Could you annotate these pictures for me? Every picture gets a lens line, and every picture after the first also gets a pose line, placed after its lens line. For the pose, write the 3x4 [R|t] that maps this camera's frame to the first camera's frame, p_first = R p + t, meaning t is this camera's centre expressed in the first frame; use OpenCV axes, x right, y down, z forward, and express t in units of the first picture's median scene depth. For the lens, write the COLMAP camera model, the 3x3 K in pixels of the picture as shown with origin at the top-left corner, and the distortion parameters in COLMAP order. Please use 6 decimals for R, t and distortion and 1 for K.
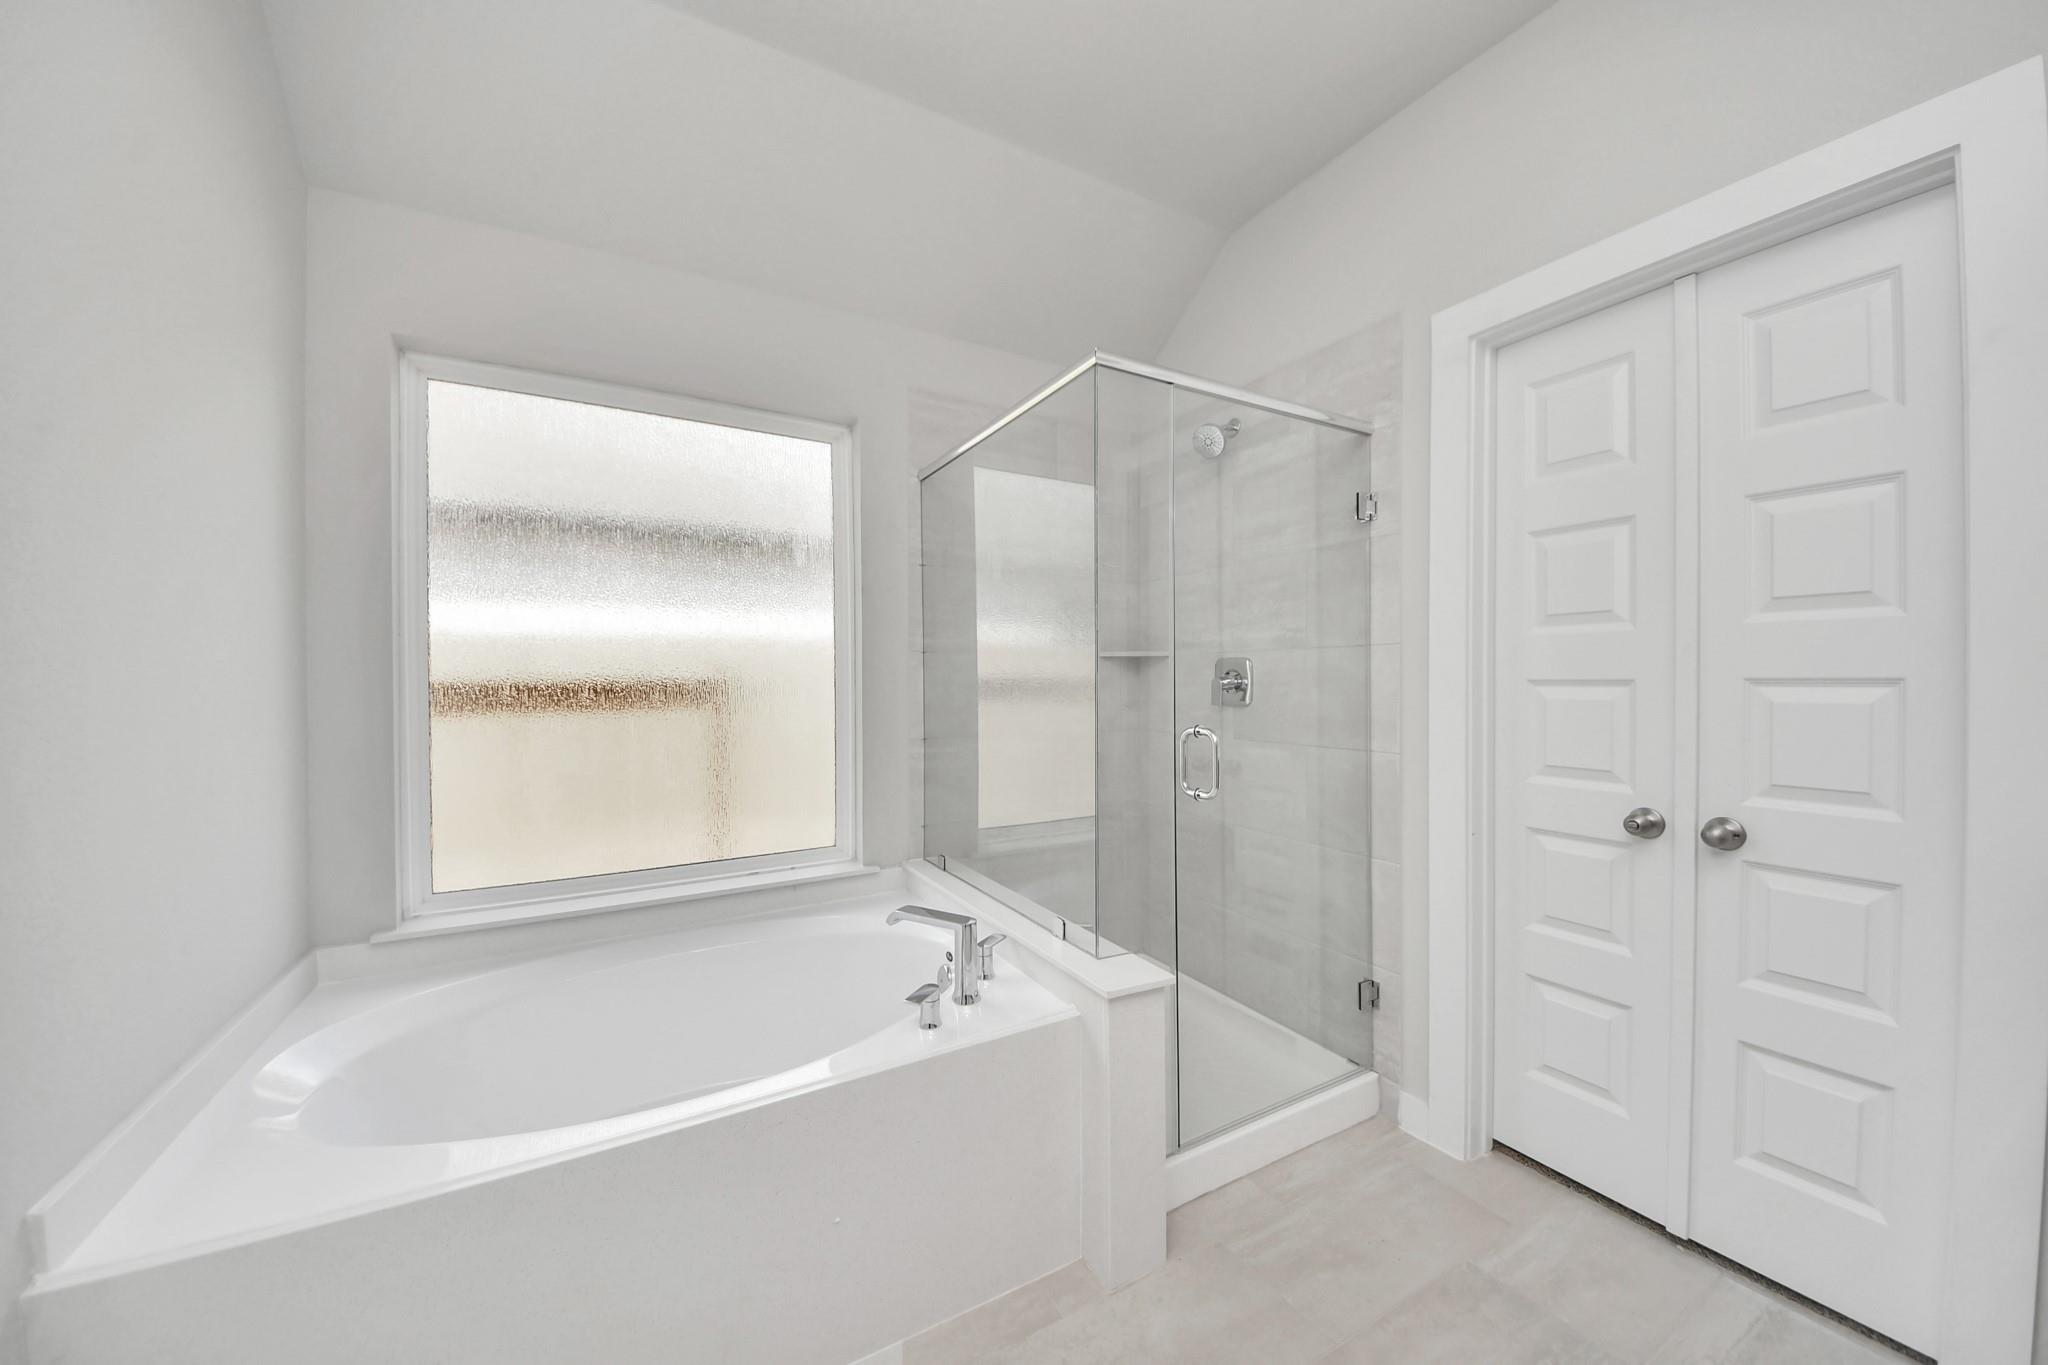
lens RADIAL K [[739.3, 0, 1058.3], [0, 739.3, 678.9], [0, 0, 1]] dist [-0.001295, -0.002544]
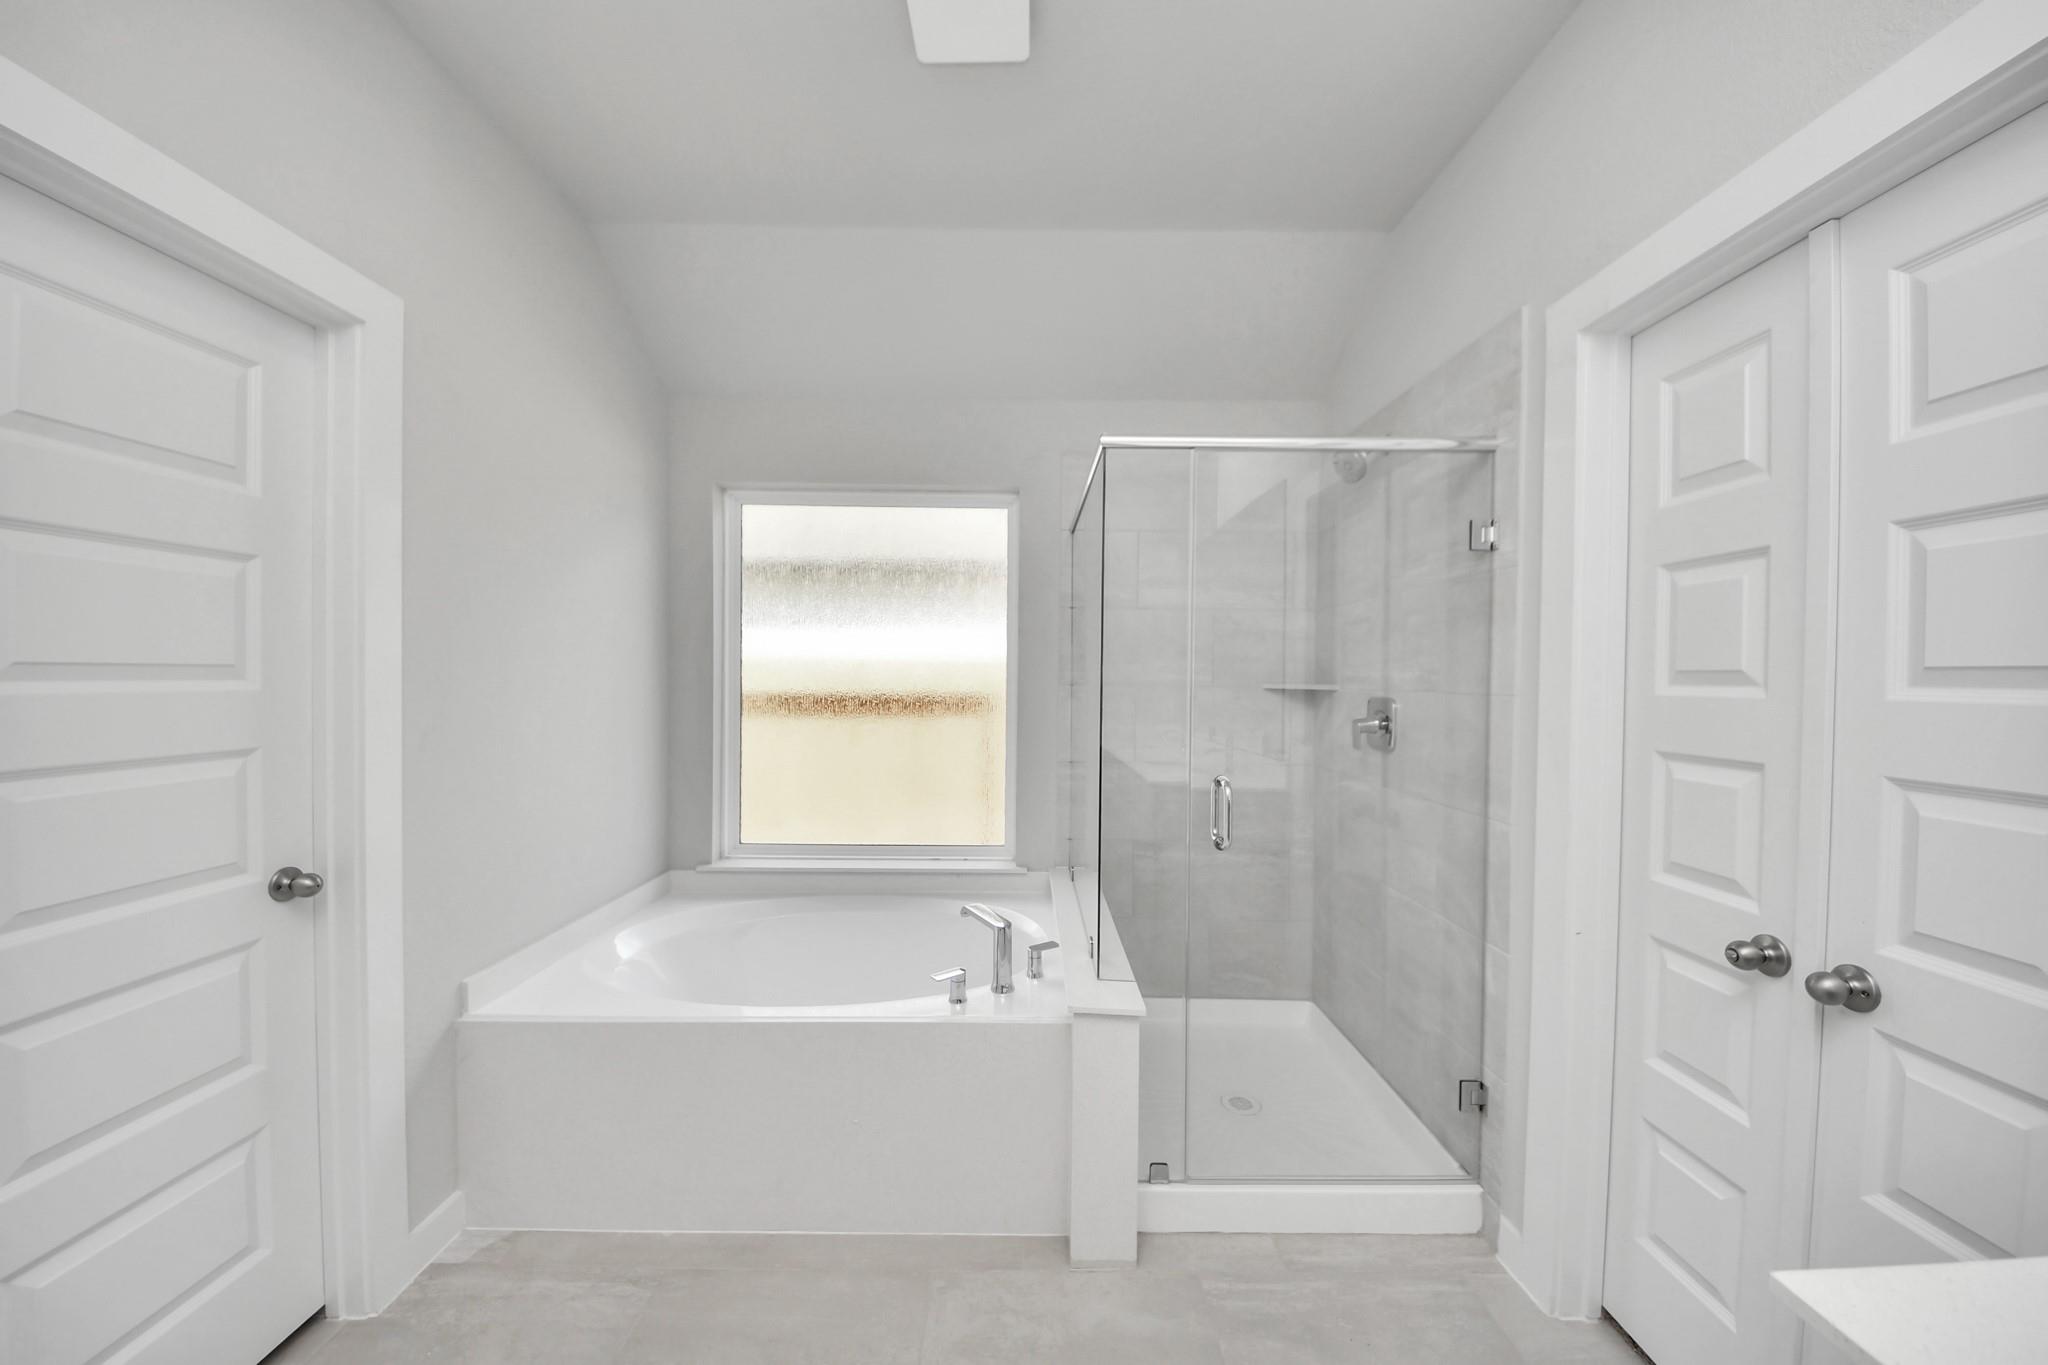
lens RADIAL K [[739.3, 0, 1024.0], [0, 739.3, 681.9], [0, 0, 1]] dist [-0.001295, -0.002544]
pose [[0.870516, 0.020043, -0.491731, 0.381168], [-0.019634, 0.999789, 0.005993, -0.056524], [0.491748, 0.004437, 0.870726, -0.022594]]
